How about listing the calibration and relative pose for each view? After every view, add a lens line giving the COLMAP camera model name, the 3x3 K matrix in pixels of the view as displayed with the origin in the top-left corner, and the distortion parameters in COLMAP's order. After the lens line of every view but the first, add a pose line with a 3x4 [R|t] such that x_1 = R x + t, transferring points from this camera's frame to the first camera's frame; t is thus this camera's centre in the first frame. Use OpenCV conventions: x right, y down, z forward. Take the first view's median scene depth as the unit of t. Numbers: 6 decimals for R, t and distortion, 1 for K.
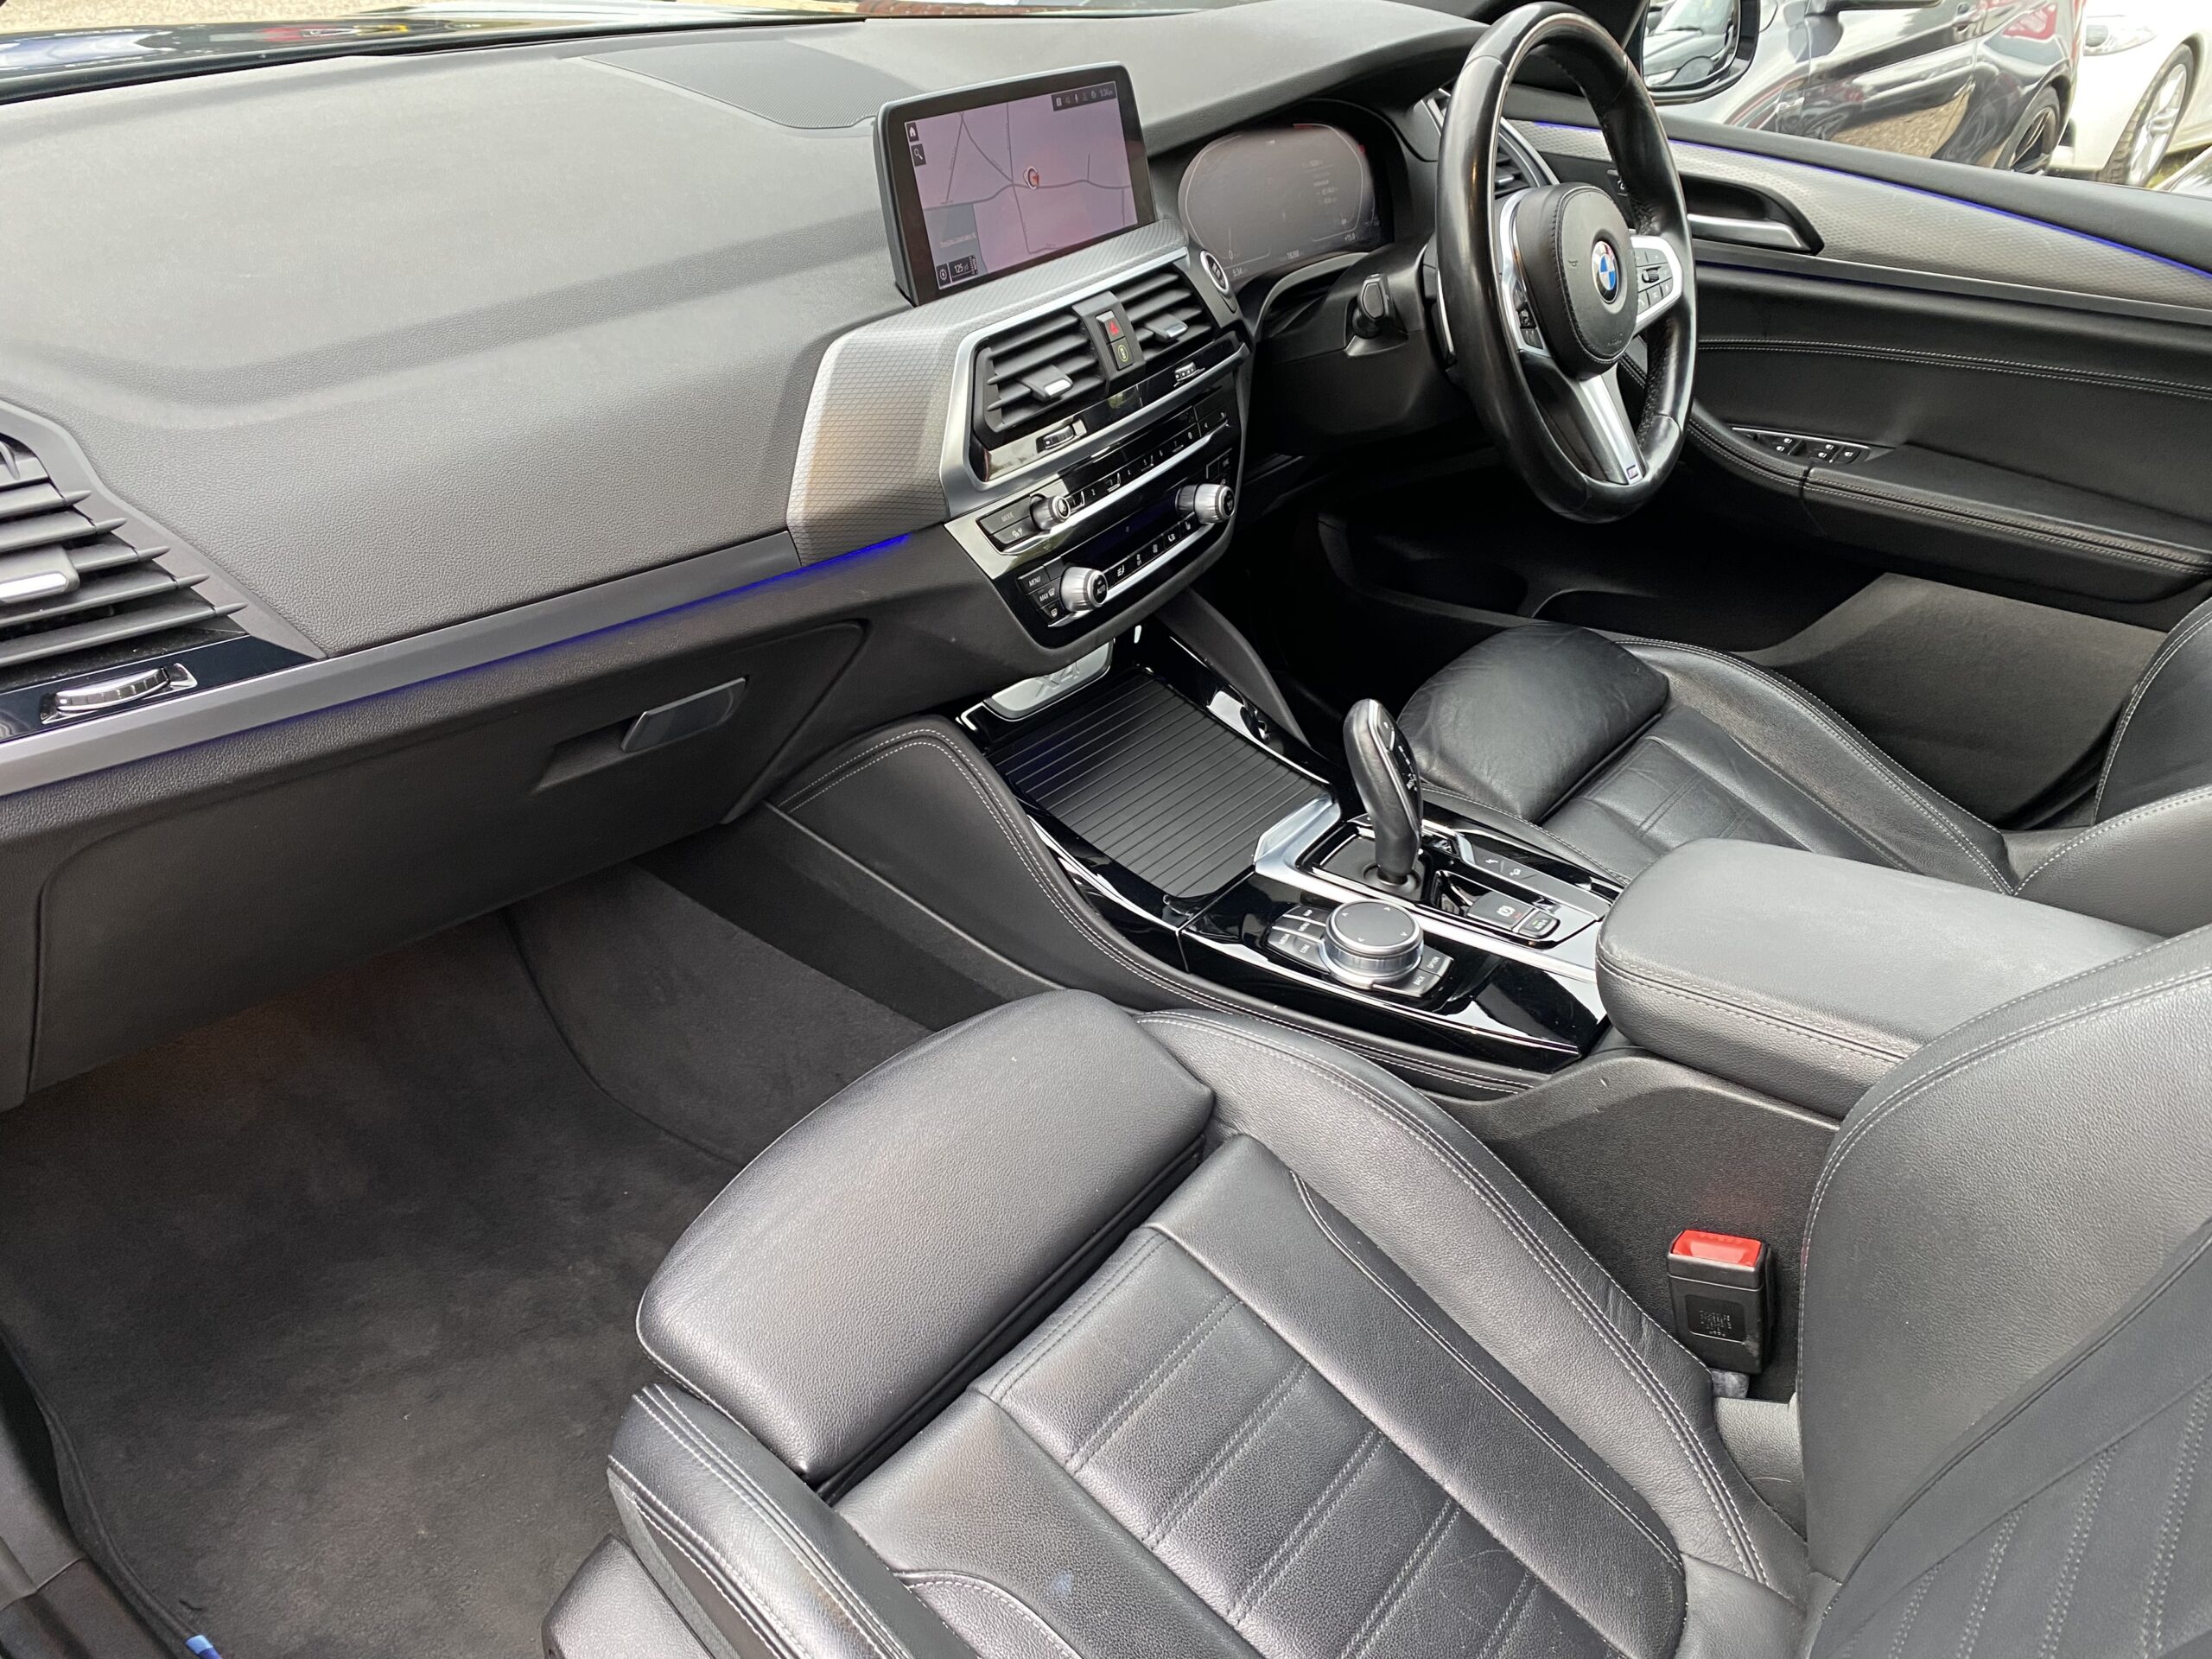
lens RADIAL K [[1690.3, 0, 1107.1], [0, 1690.3, 845.4], [0, 0, 1]] dist [0.005503, -0.012370]
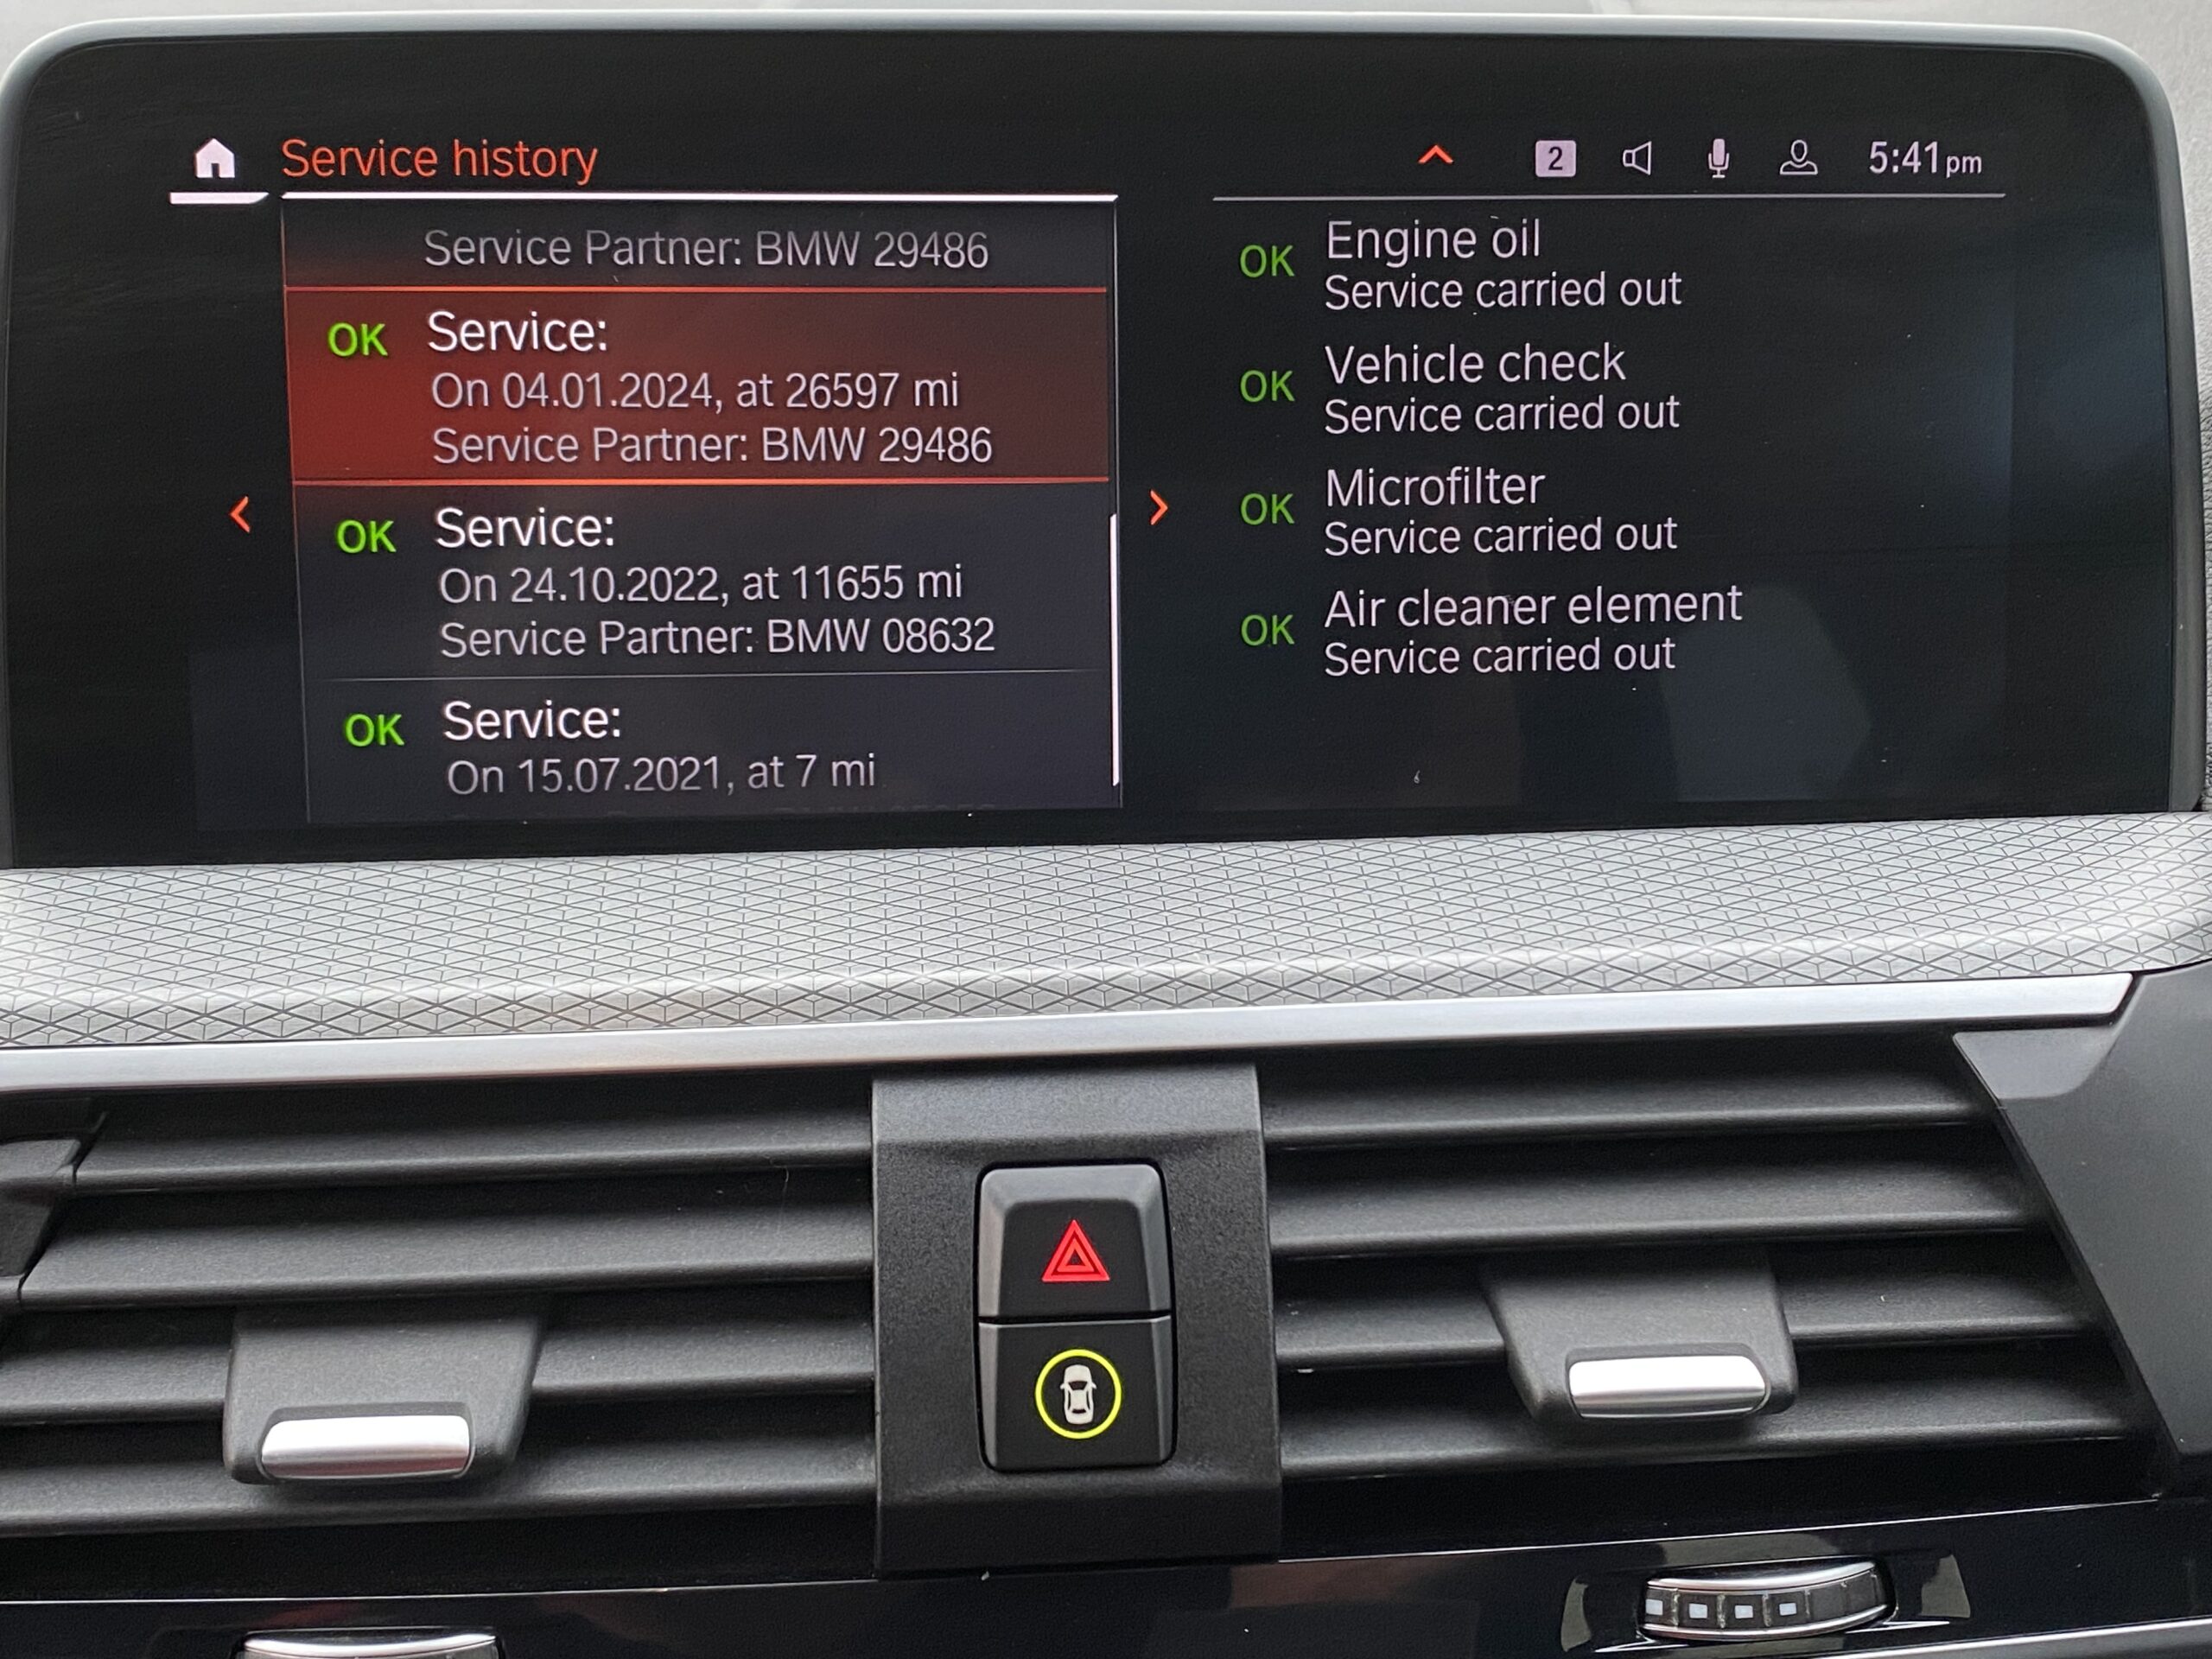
lens RADIAL K [[2522.0, 0, 1094.1], [0, 2522.0, 820.7], [0, 0, 1]] dist [0.060894, 0.000000]
pose [[0.558977, 0.251261, -0.790198, 0.203709], [-0.420366, 0.907311, -0.008862, -0.329147], [0.714729, 0.337126, 0.612787, 0.768463]]
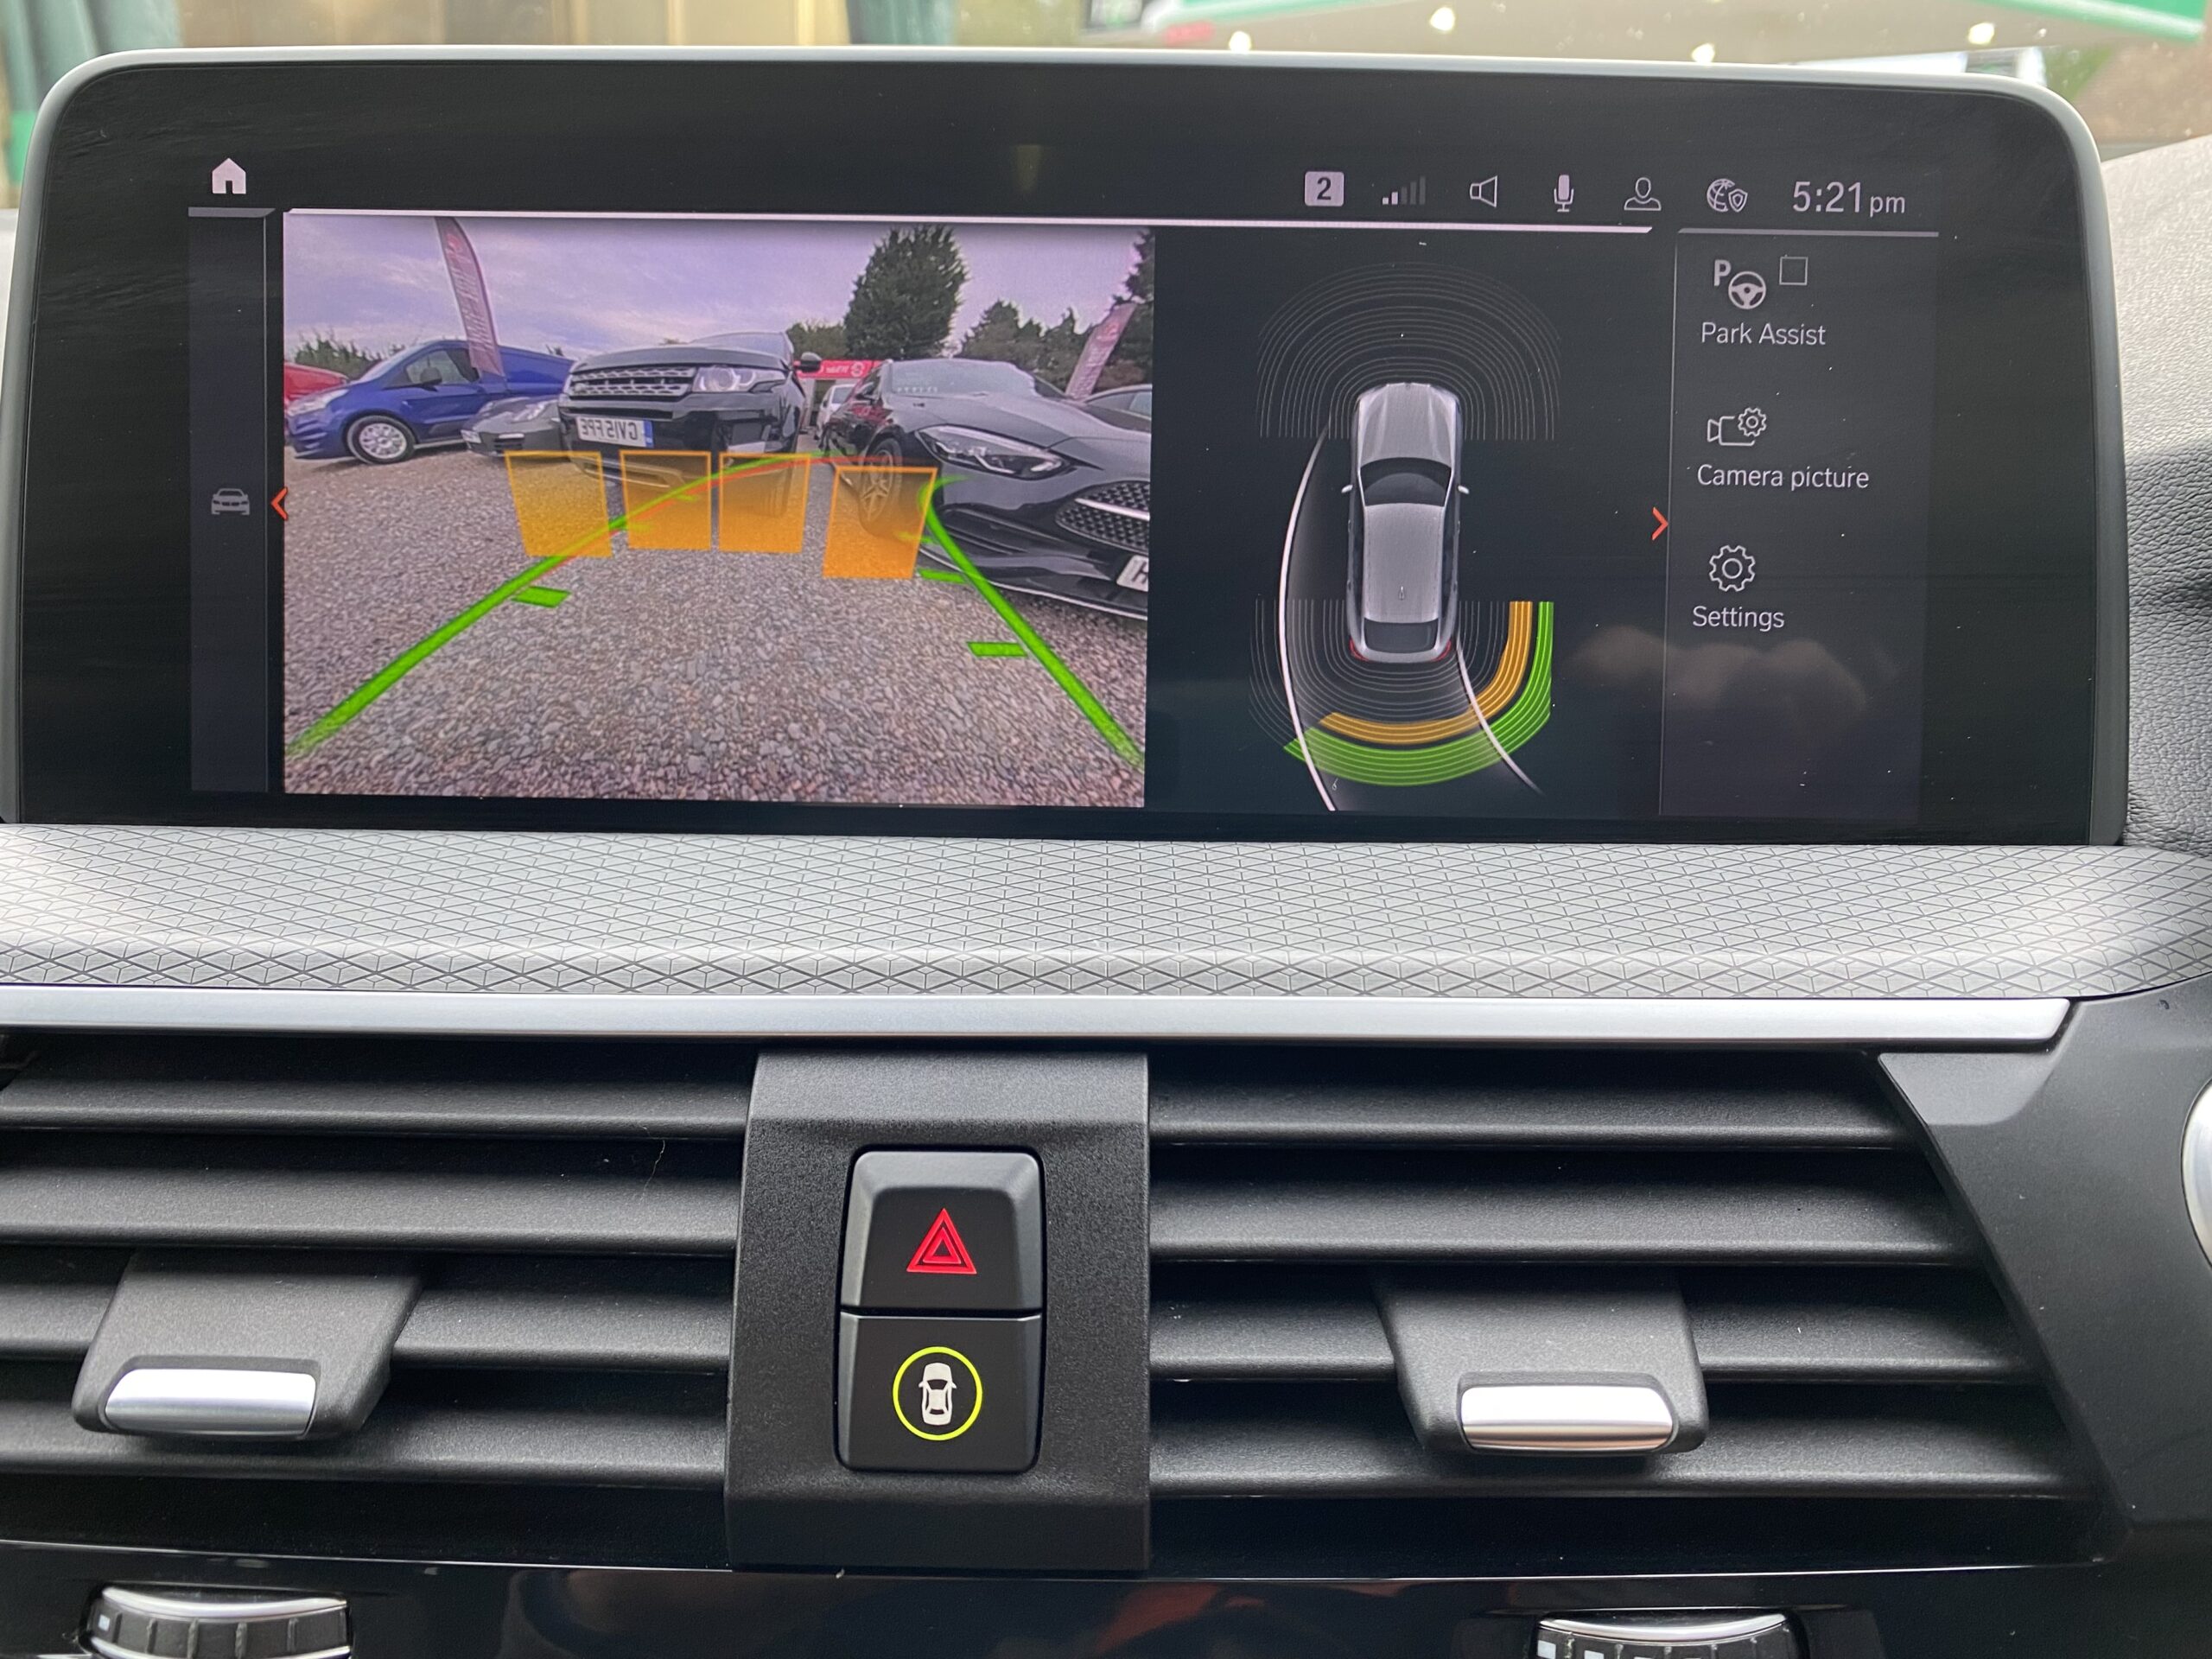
lens RADIAL K [[1690.3, 0, 1068.0], [0, 1690.3, 814.6], [0, 0, 1]] dist [0.005503, -0.012370]
pose [[0.484758, 0.222745, -0.845810, 0.144799], [-0.453103, 0.891107, -0.025012, -0.329427], [0.748136, 0.395364, 0.532897, 0.846764]]
